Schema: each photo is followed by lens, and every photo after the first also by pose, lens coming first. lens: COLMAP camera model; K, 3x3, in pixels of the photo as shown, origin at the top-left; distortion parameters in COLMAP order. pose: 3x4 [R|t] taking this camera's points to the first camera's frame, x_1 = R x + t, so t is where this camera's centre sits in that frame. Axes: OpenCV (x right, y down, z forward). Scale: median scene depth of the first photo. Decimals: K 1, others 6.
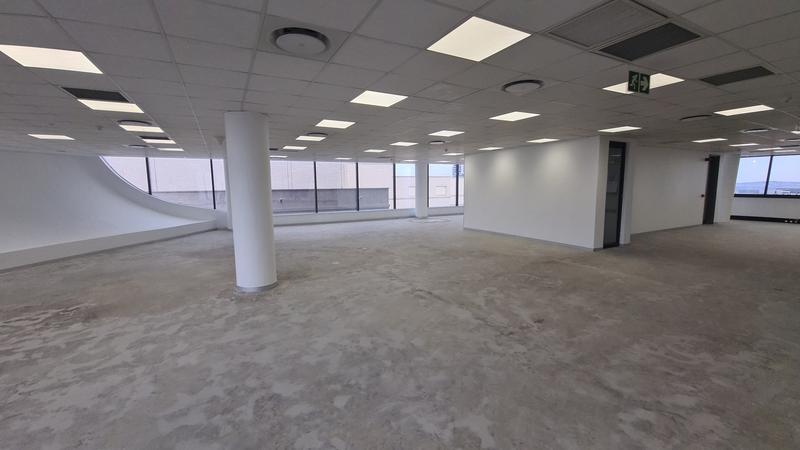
lens RADIAL K [[322.8, 0, 395.7], [0, 322.8, 223.6], [0, 0, 1]] dist [0.009961, -0.007888]
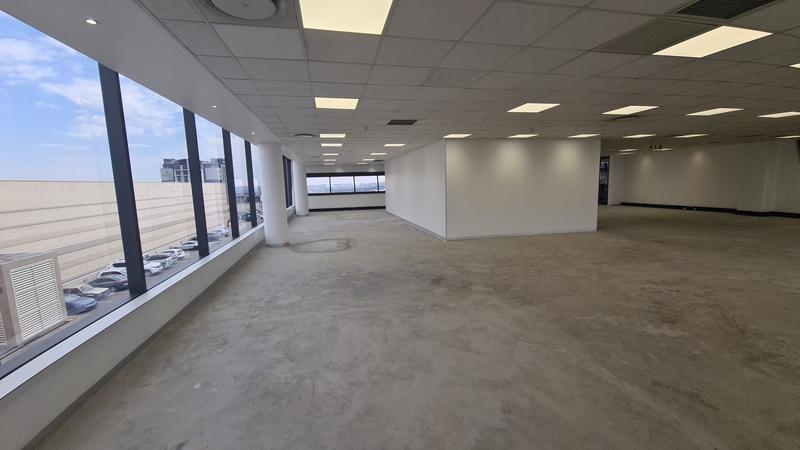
lens RADIAL K [[322.8, 0, 396.4], [0, 322.8, 219.4], [0, 0, 1]] dist [0.009961, -0.007888]
pose [[0.275864, -0.106086, 0.955325, -1.476108], [0.134532, 0.988369, 0.070908, -0.279215], [-0.951736, 0.108961, 0.286927, 2.538664]]
